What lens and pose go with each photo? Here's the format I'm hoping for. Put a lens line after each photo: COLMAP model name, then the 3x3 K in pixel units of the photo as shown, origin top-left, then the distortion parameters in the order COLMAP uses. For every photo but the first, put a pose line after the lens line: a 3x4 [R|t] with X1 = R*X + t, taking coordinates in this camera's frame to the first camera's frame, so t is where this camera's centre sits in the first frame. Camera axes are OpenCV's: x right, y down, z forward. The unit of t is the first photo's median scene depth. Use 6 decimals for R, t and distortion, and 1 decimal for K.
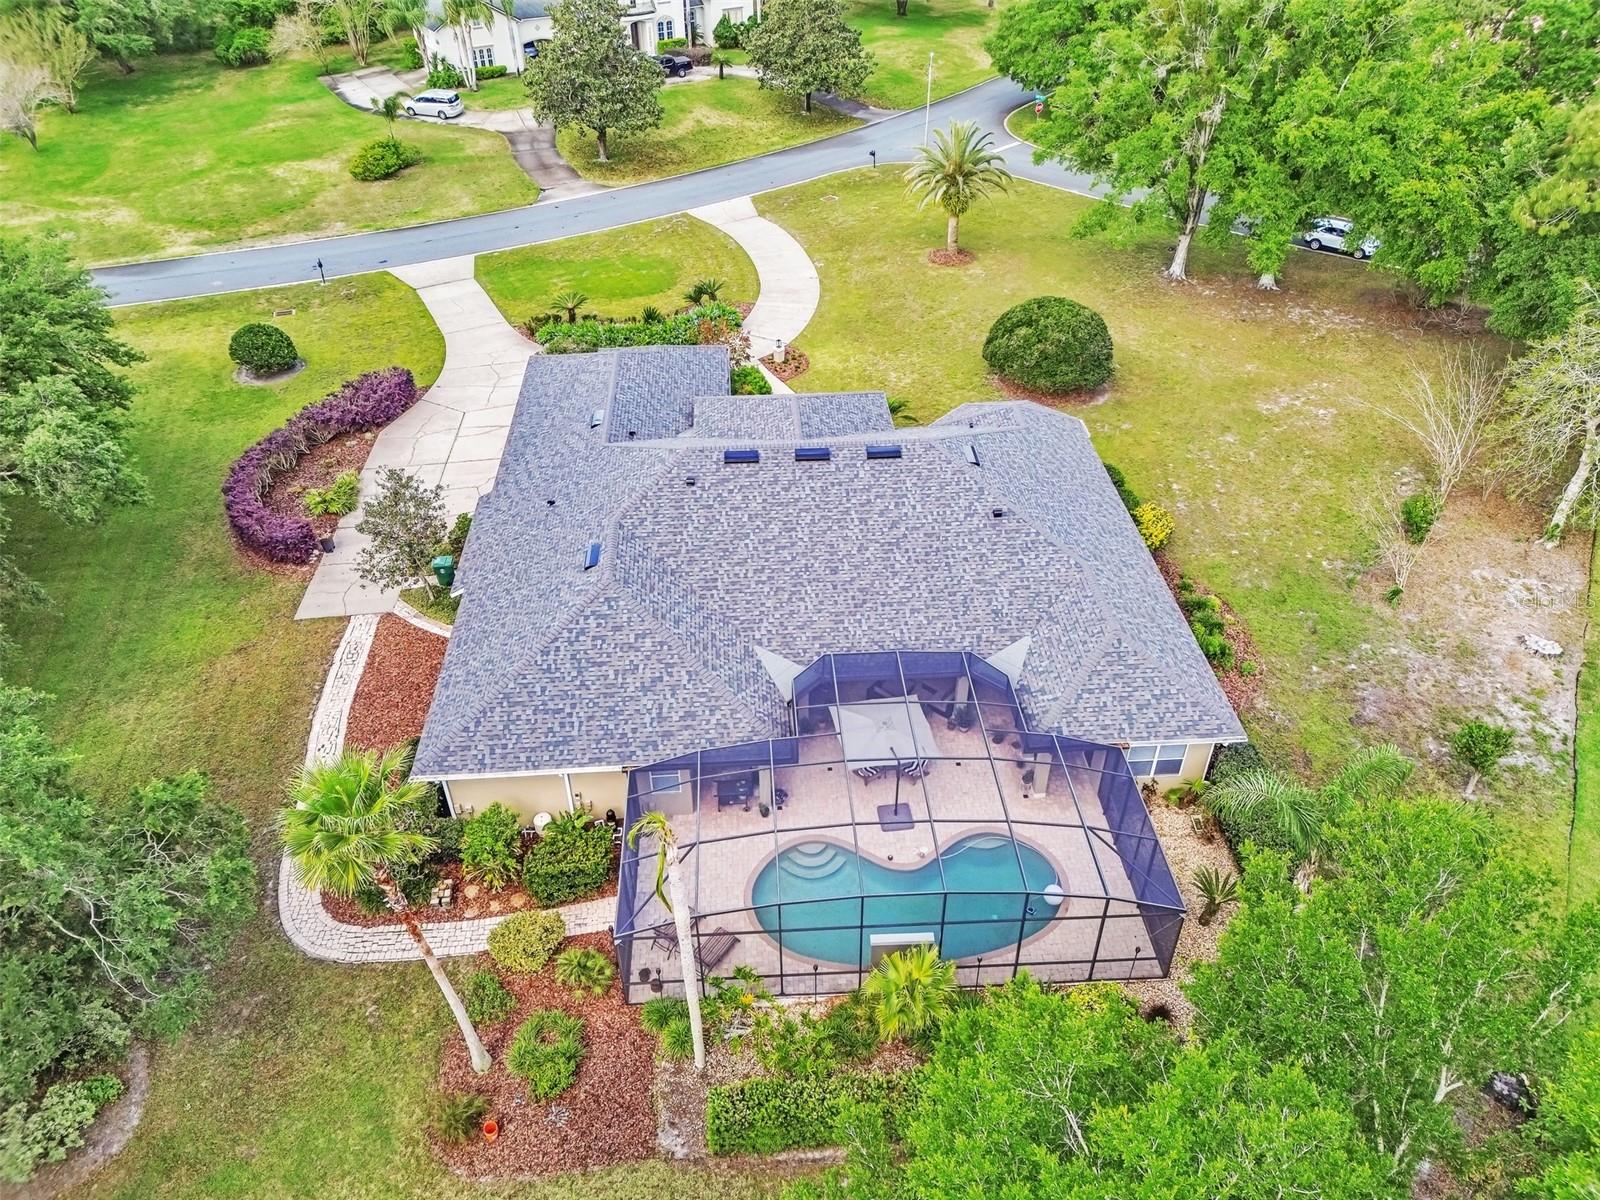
lens RADIAL K [[1136.2, 0, 805.0], [0, 1136.2, 594.1], [0, 0, 1]] dist [0.049598, -0.006115]
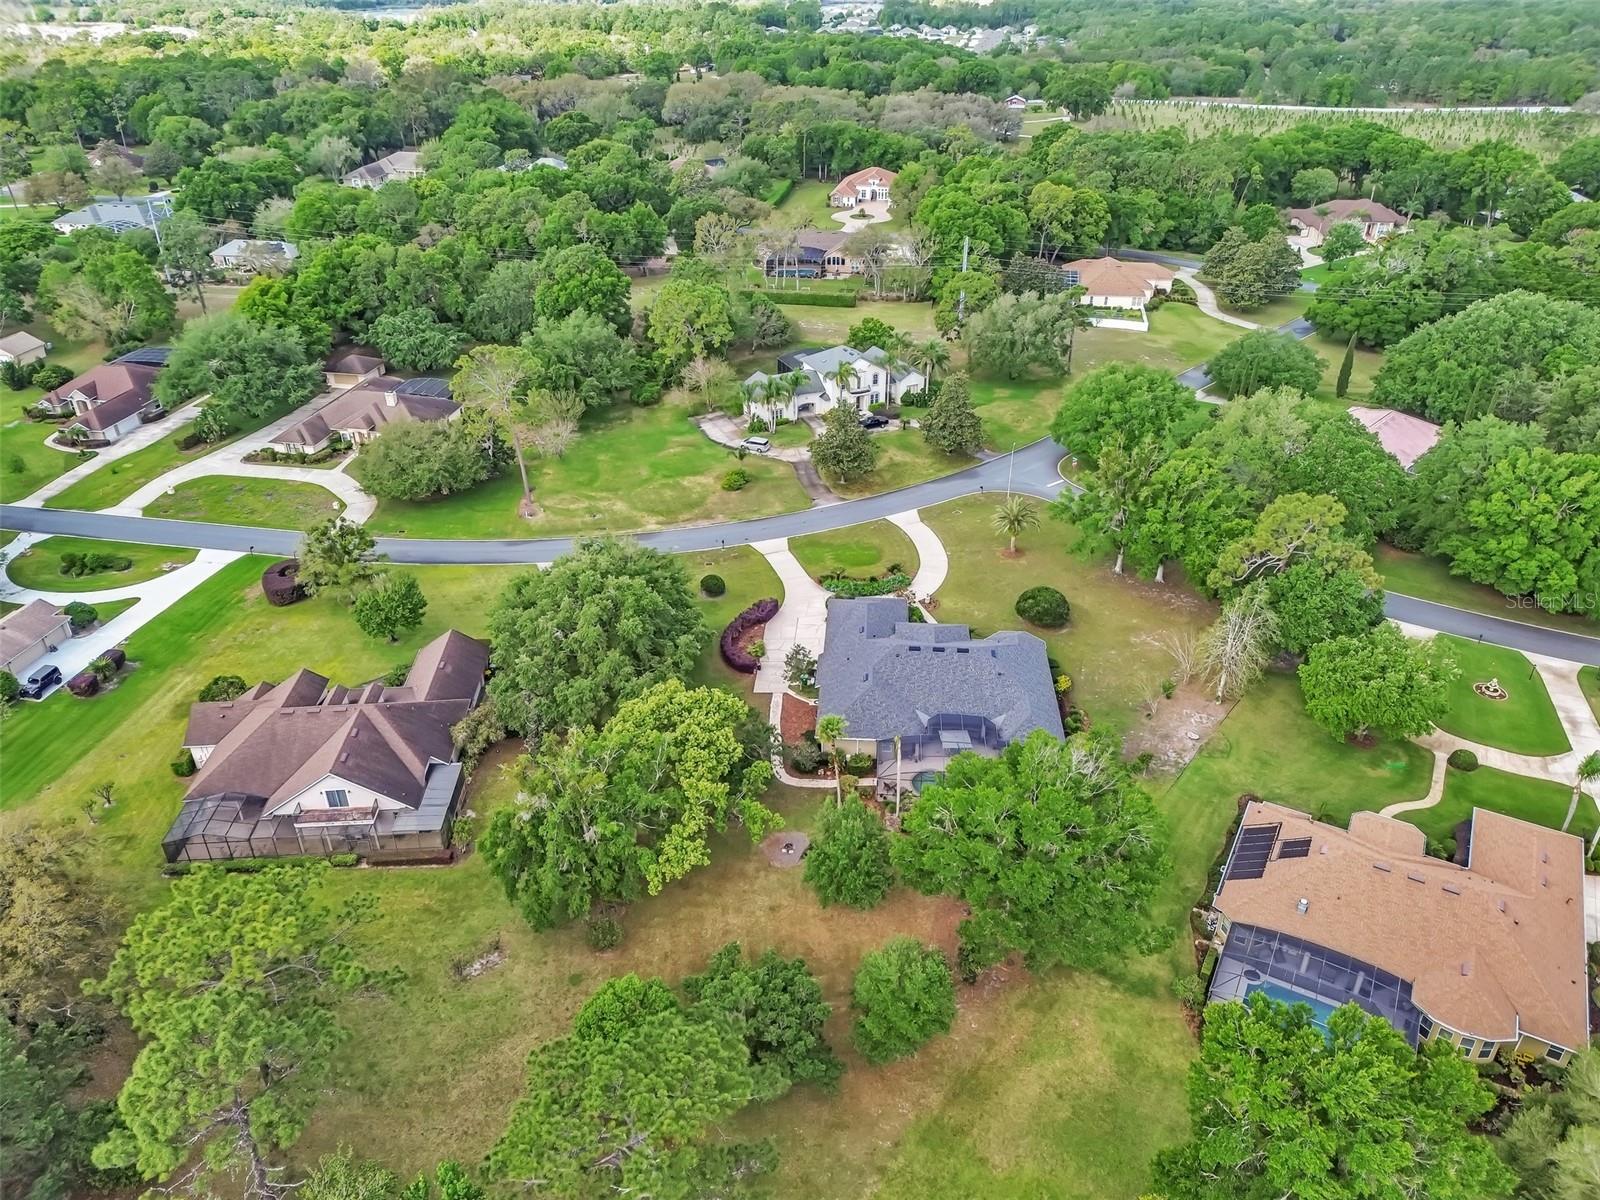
lens RADIAL K [[1136.2, 0, 802.5], [0, 1136.2, 593.3], [0, 0, 1]] dist [0.049598, -0.006115]
pose [[0.990781, 0.068544, -0.116854, -0.005871], [-0.083583, 0.988104, -0.129089, 0.098794], [0.106615, 0.137666, 0.984724, -1.343913]]
